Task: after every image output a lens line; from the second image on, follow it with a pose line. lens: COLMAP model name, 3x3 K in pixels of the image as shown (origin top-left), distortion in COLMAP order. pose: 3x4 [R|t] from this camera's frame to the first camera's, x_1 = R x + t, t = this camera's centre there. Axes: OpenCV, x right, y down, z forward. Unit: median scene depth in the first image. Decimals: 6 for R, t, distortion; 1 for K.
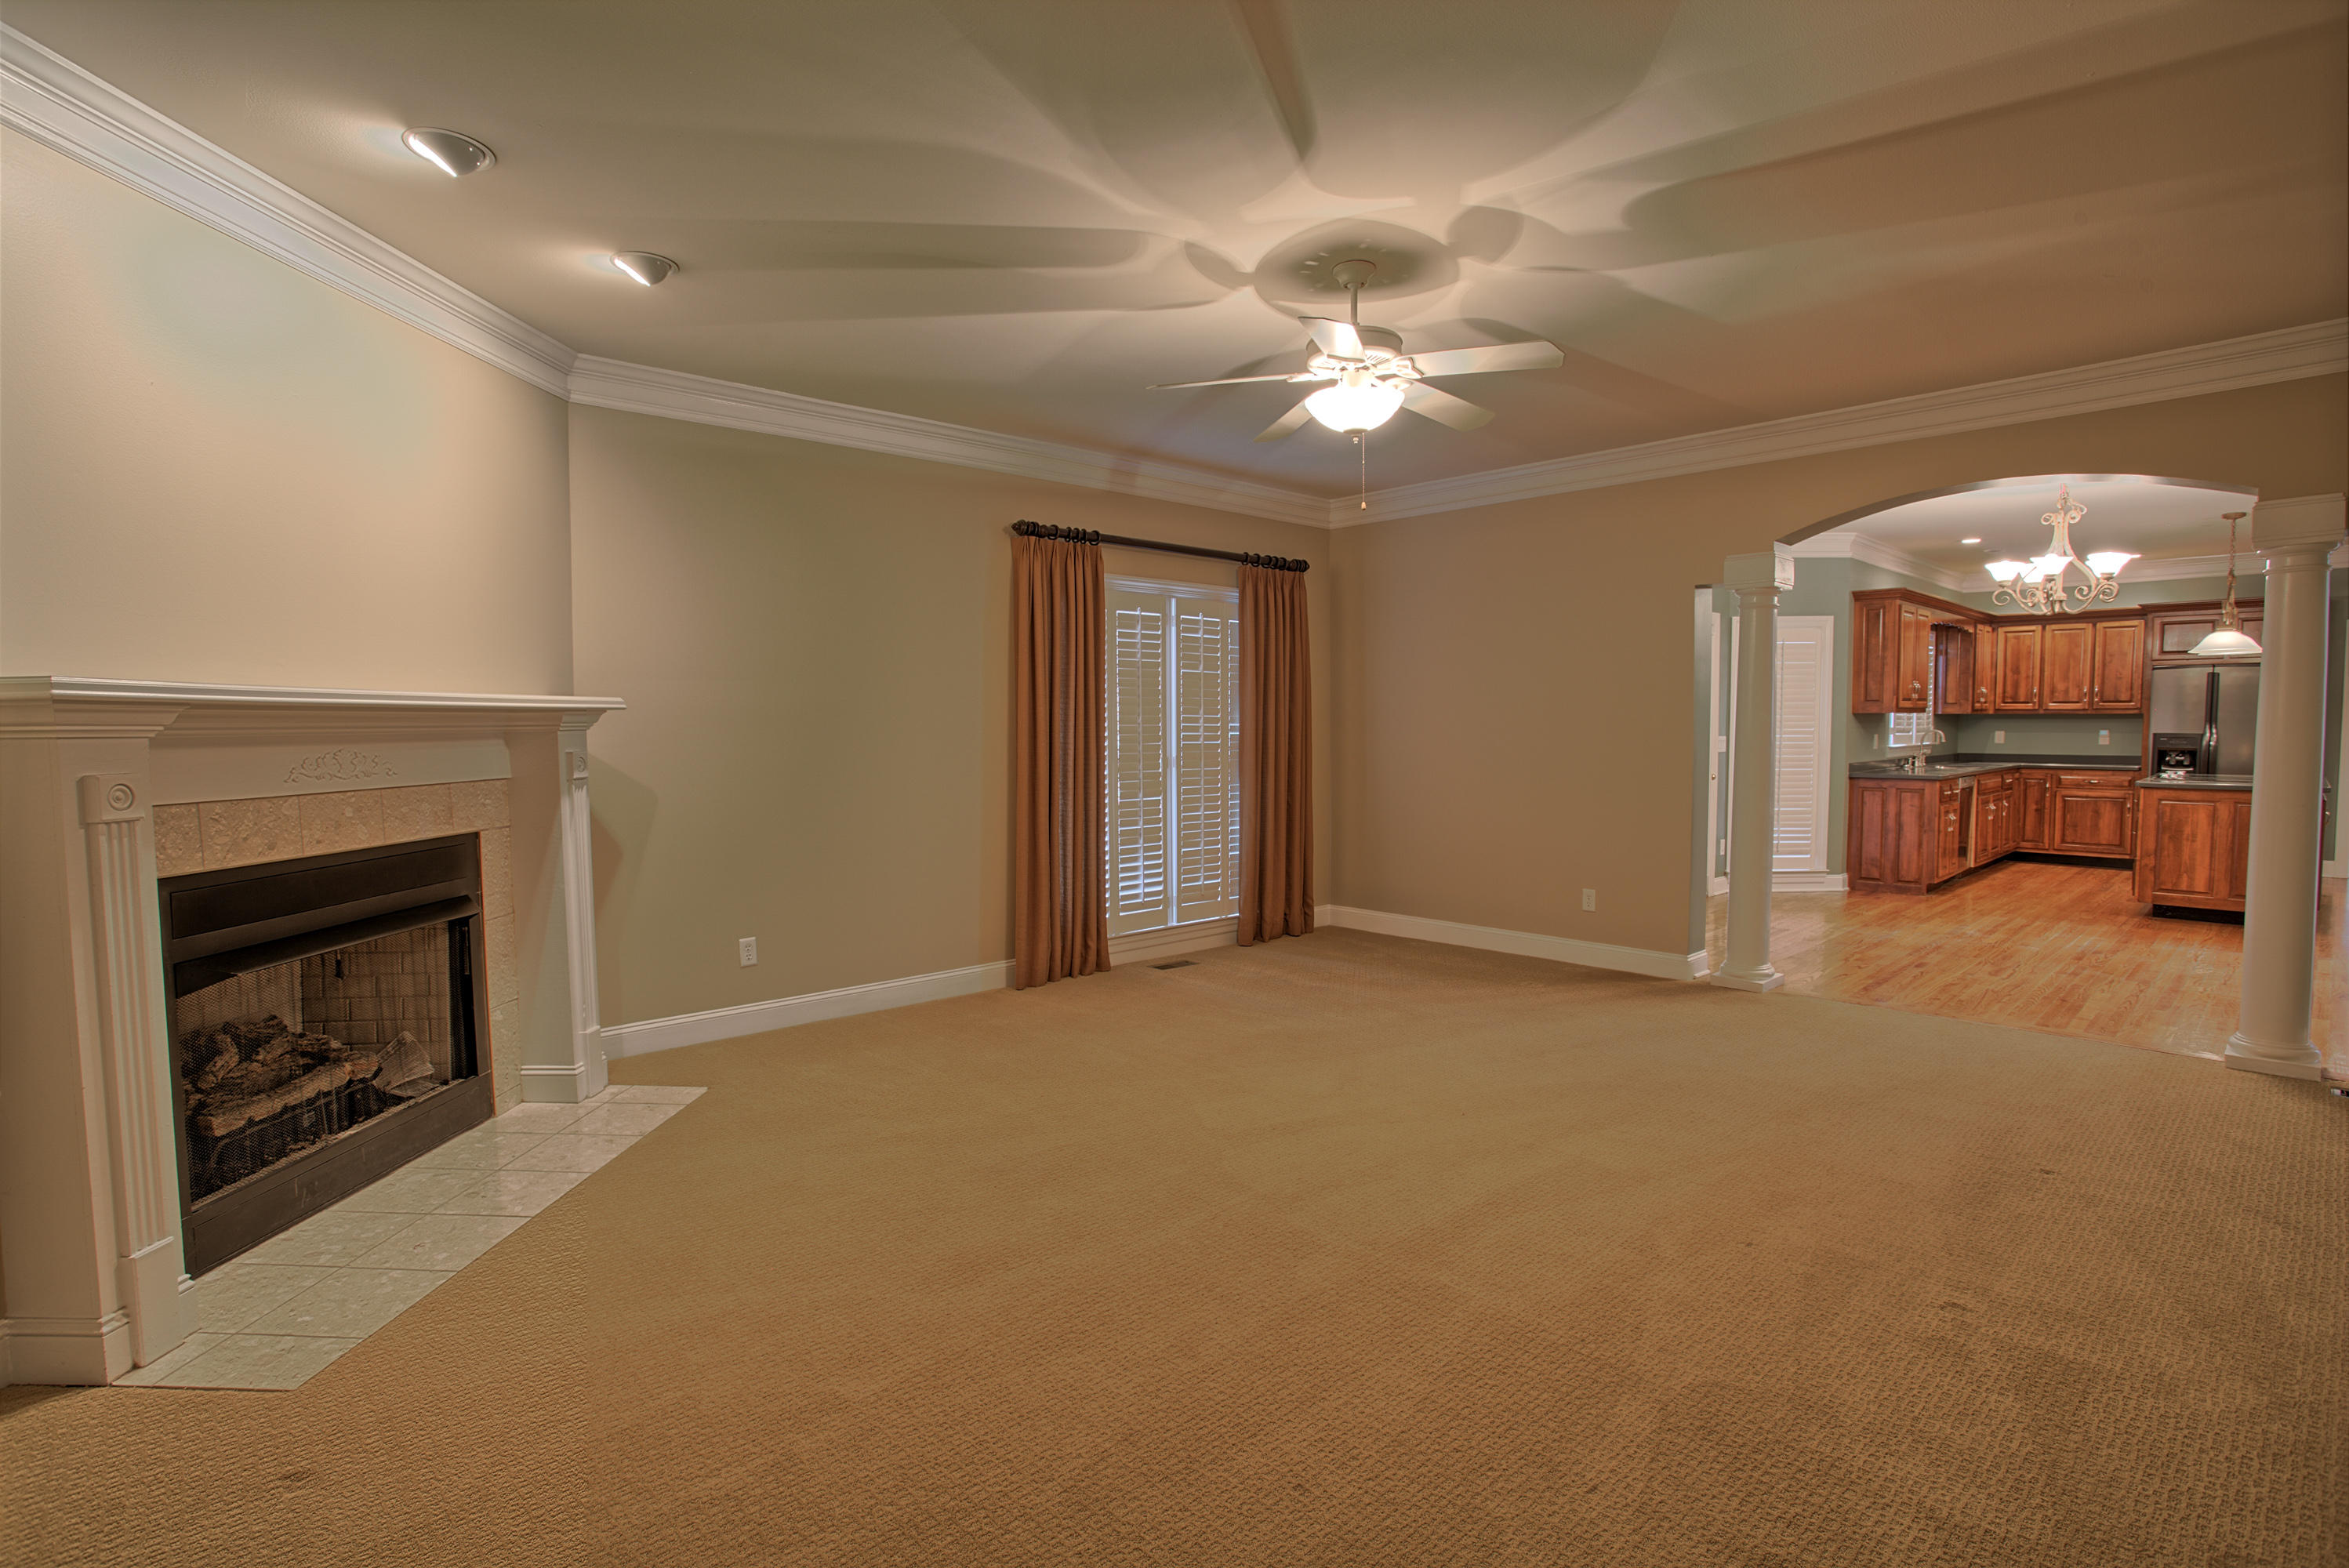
lens RADIAL K [[1198.0, 0, 1174.0], [0, 1198.0, 788.7], [0, 0, 1]] dist [-0.060370, 0.001578]
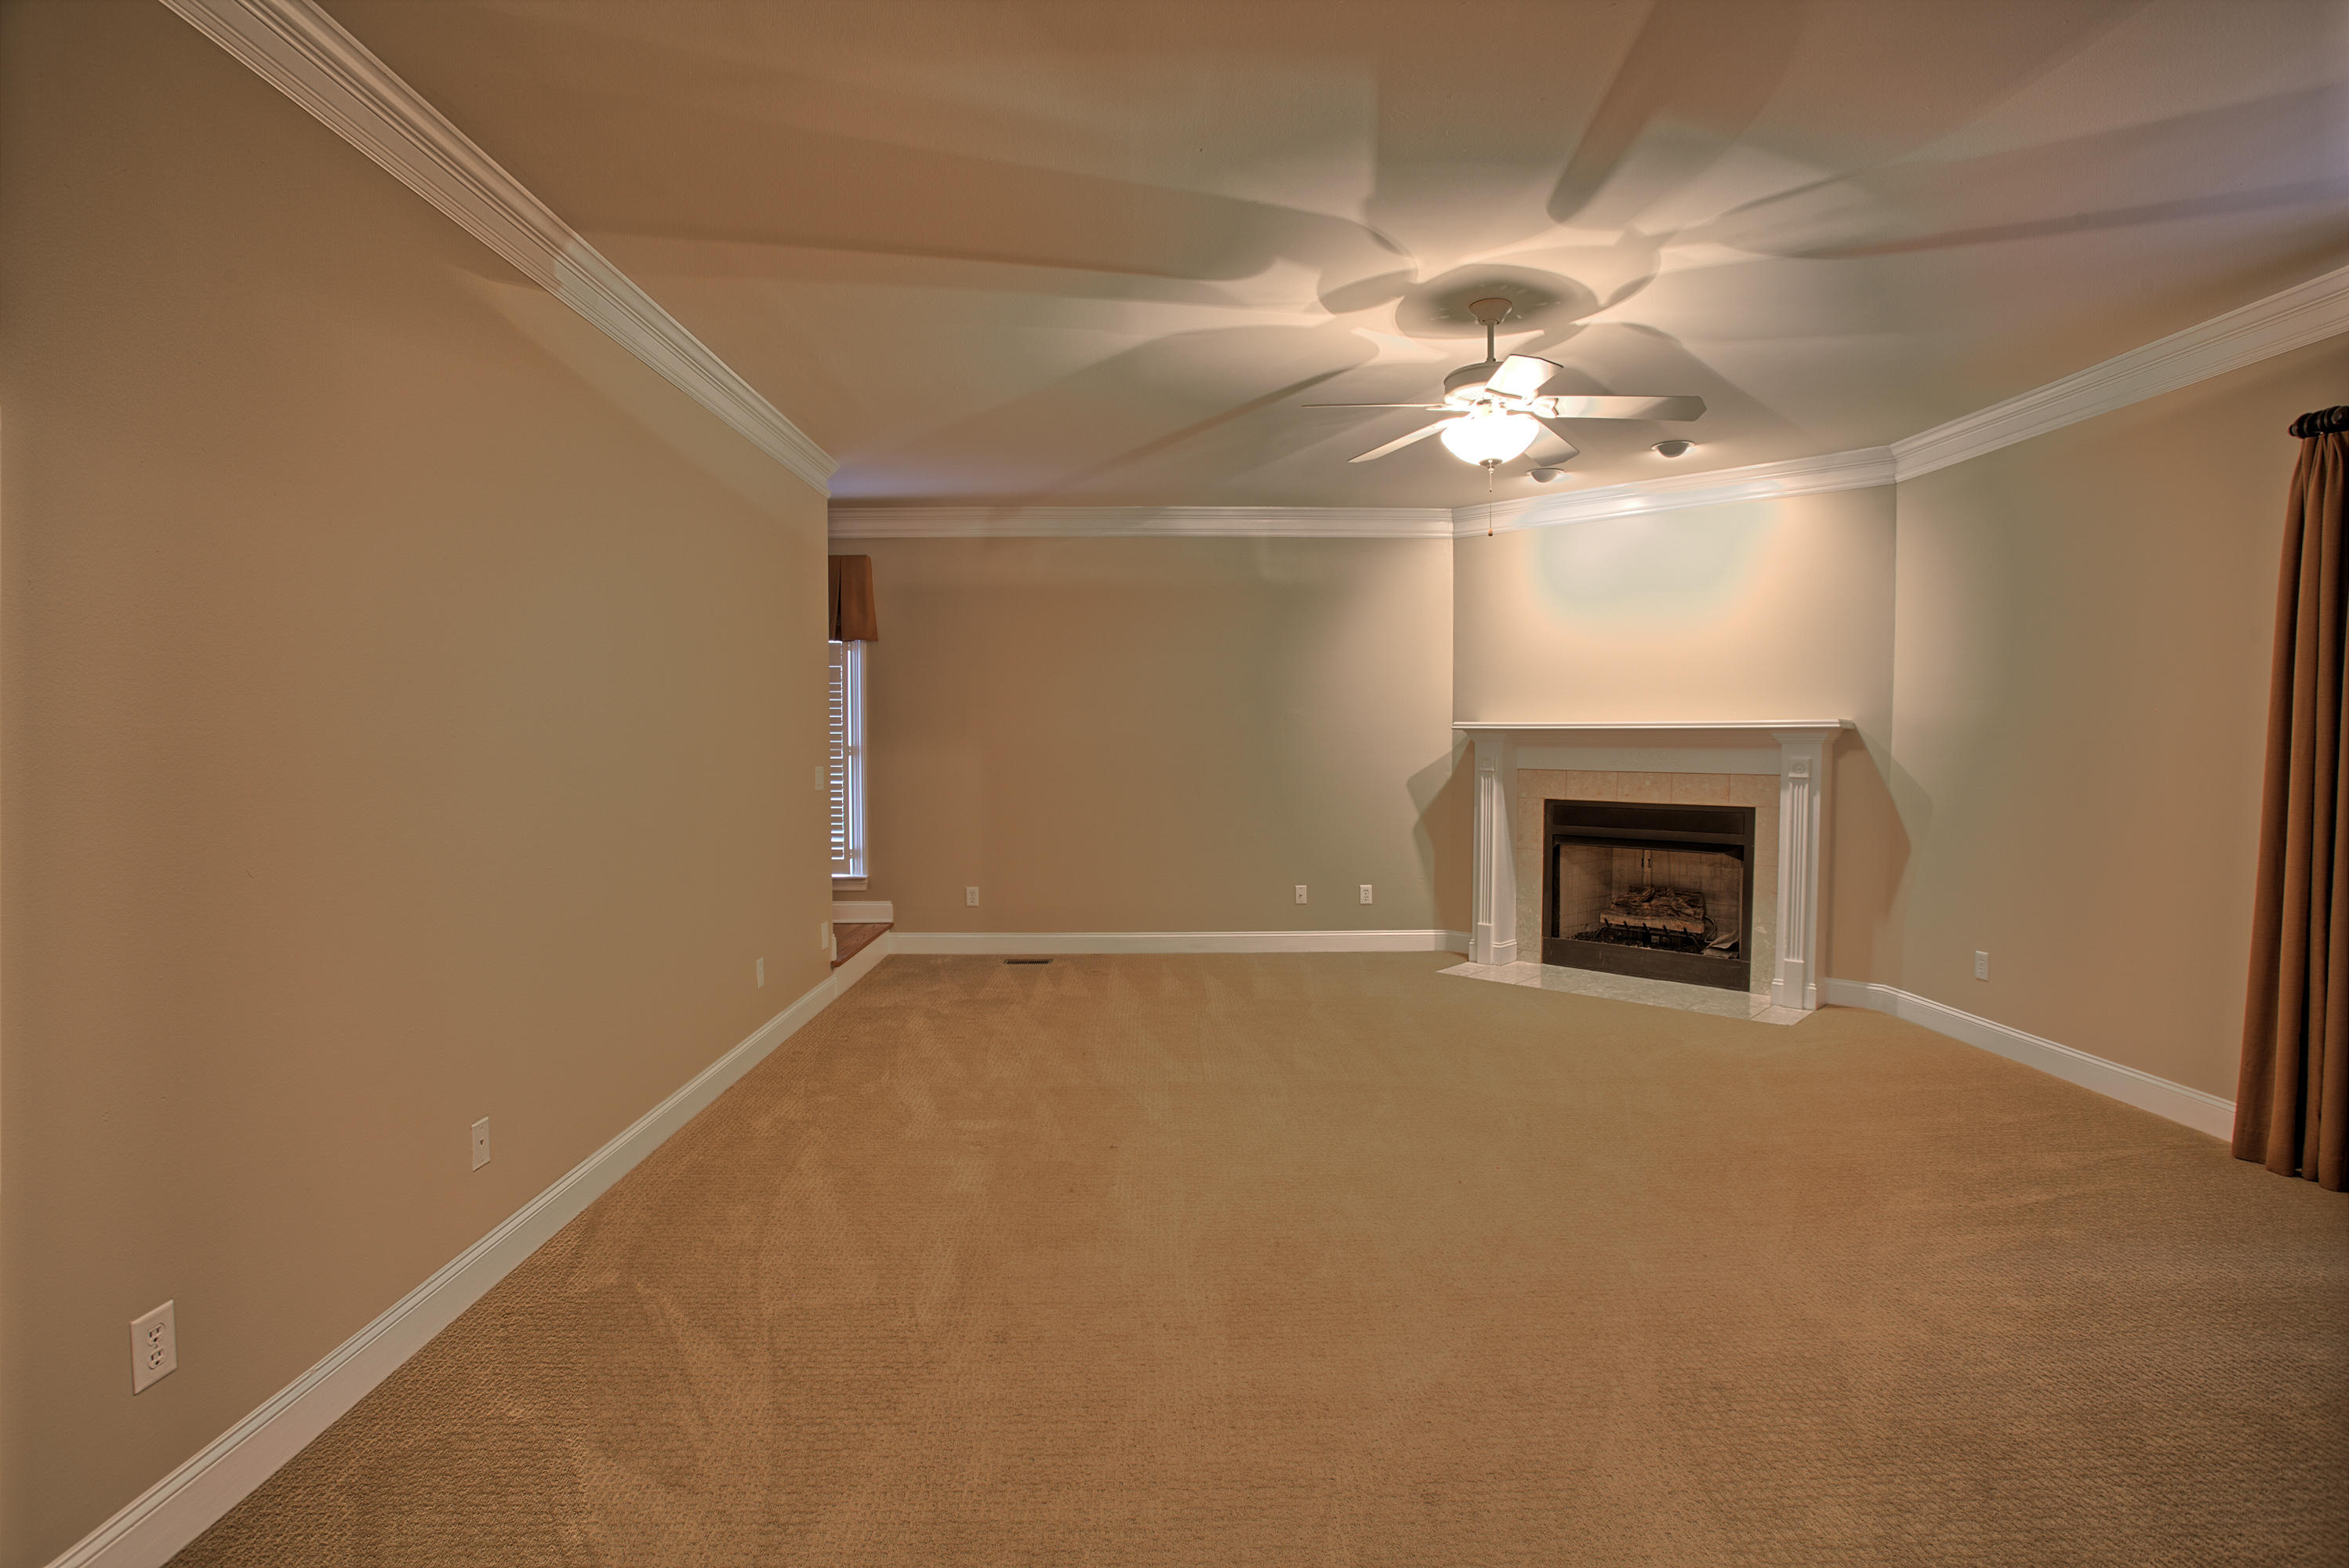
lens RADIAL K [[1198.0, 0, 1174.0], [0, 1198.0, 788.7], [0, 0, 1]] dist [-0.060370, 0.001578]
pose [[-0.680094, 0.032188, -0.732418, 1.114844], [-0.043199, 0.995540, 0.083864, -0.089499], [0.731851, 0.088675, -0.675671, 1.528683]]
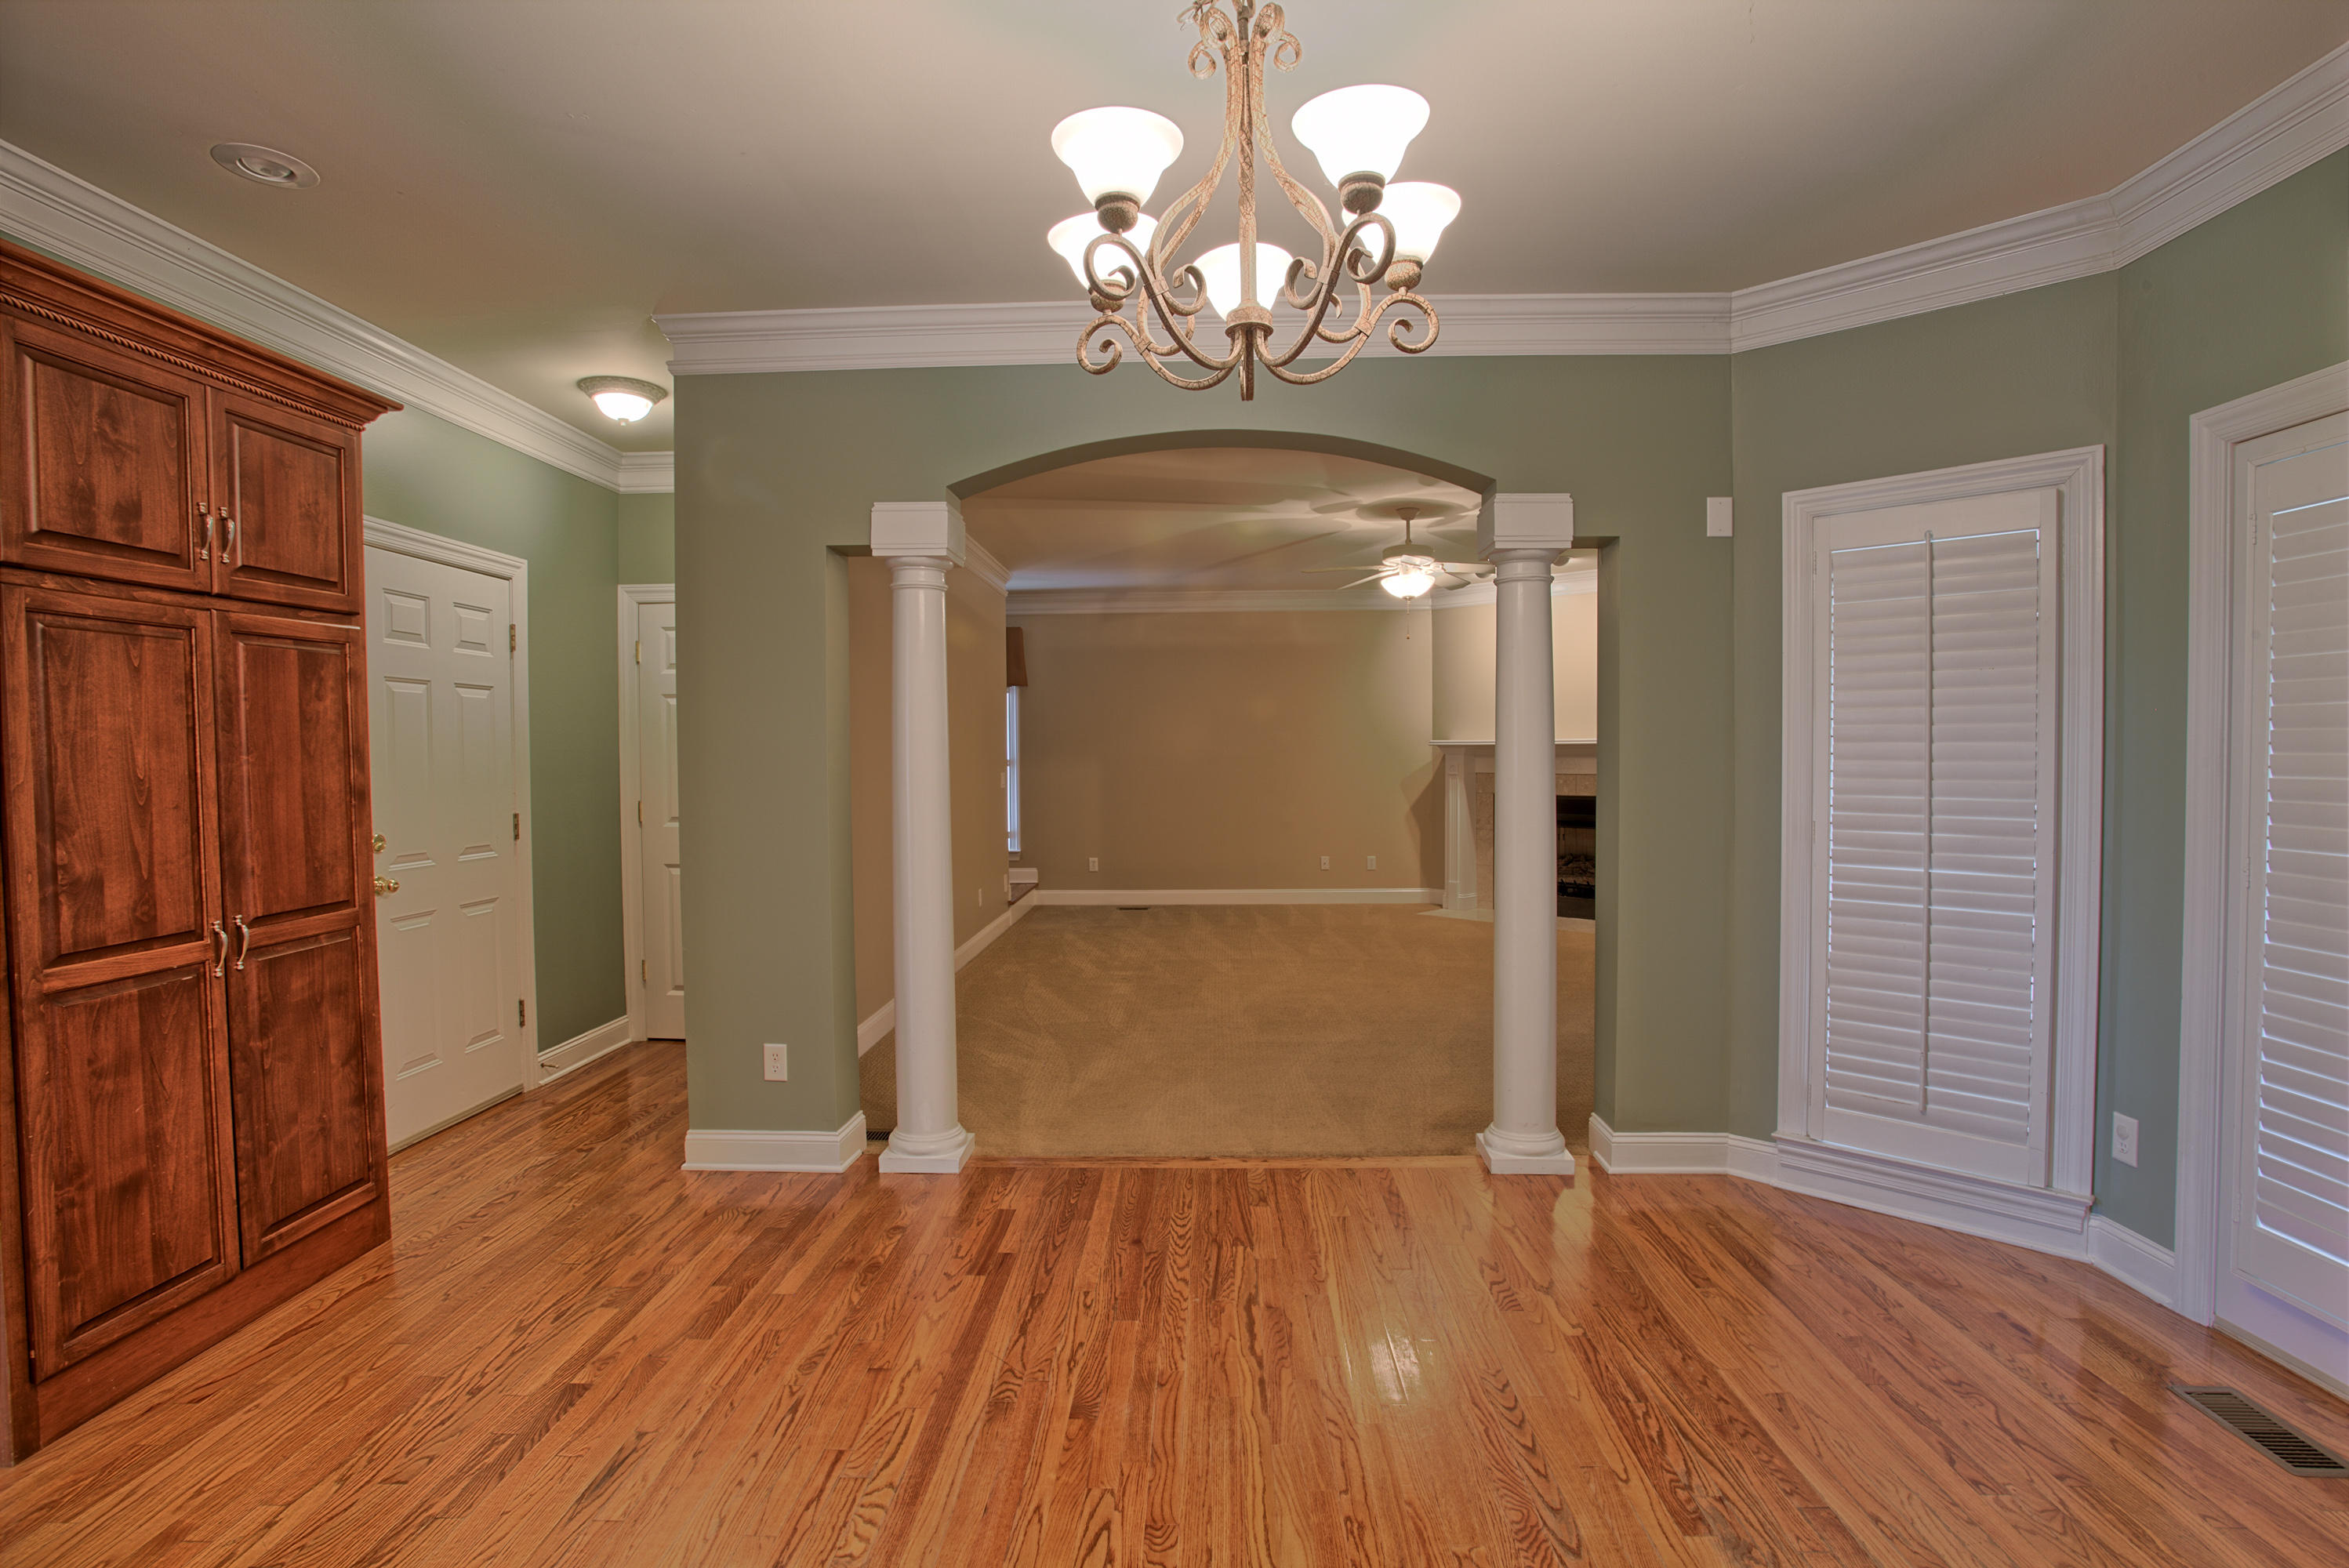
lens RADIAL K [[1198.0, 0, 1174.0], [0, 1198.0, 788.7], [0, 0, 1]] dist [-0.060370, 0.001578]
pose [[-0.719403, 0.026521, -0.694087, 1.731995], [-0.035547, 0.996556, 0.074921, -0.129051], [0.693683, 0.078571, -0.715982, 2.116555]]
